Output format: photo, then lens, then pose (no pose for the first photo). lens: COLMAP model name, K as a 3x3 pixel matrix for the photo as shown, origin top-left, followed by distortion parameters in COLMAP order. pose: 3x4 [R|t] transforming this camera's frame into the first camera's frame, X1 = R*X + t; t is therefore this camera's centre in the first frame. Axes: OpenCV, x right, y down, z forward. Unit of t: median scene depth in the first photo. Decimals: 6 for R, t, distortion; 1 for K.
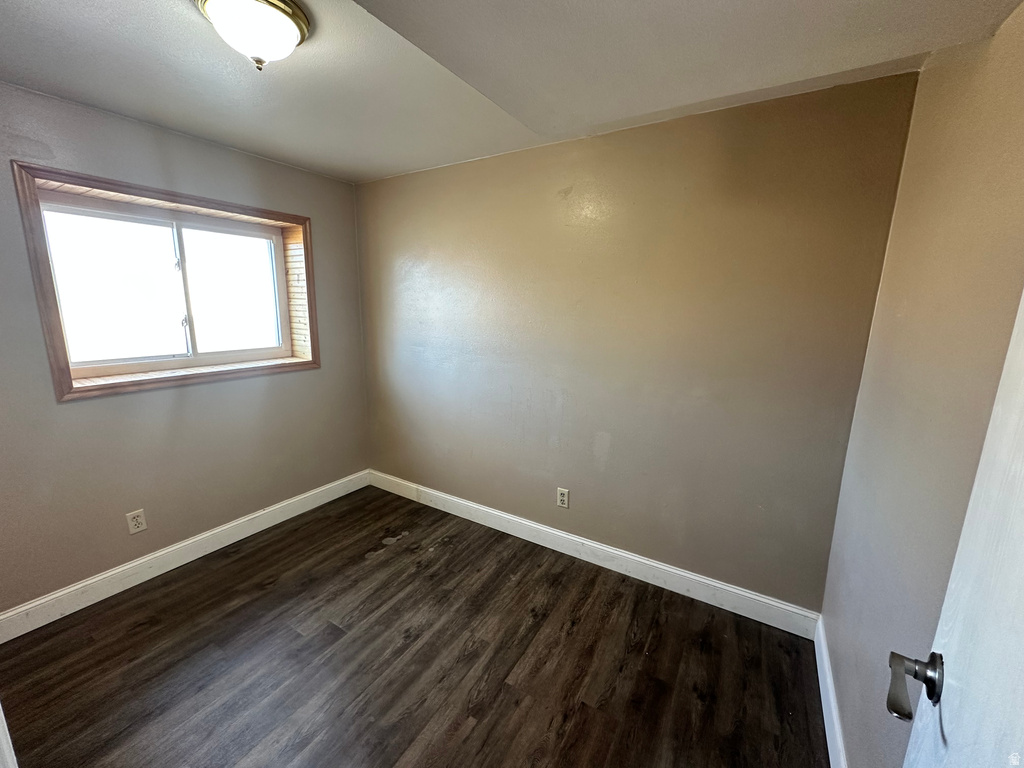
lens RADIAL K [[407.7, 0, 512.7], [0, 407.7, 380.6], [0, 0, 1]] dist [-0.003765, 0.000640]
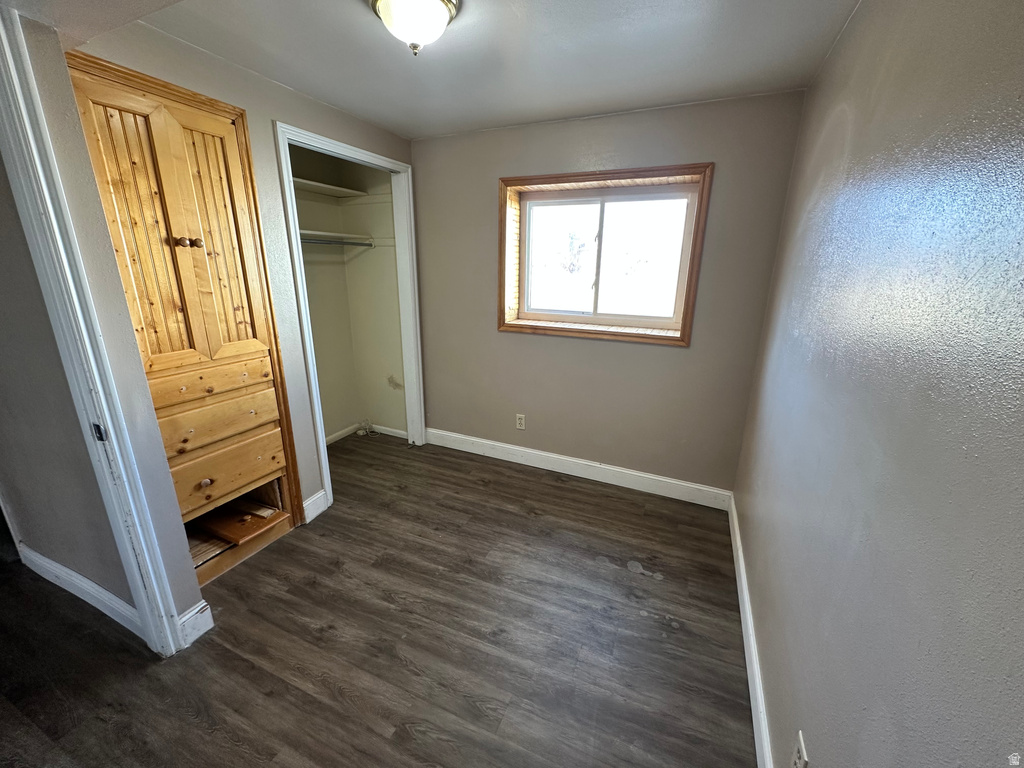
lens RADIAL K [[407.7, 0, 512.7], [0, 407.7, 381.3], [0, 0, 1]] dist [-0.003765, 0.000640]
pose [[0.138518, 0.260101, -0.955594, 0.393479], [-0.197466, 0.952775, 0.230710, -0.112481], [0.970474, 0.156740, 0.183338, 0.639113]]
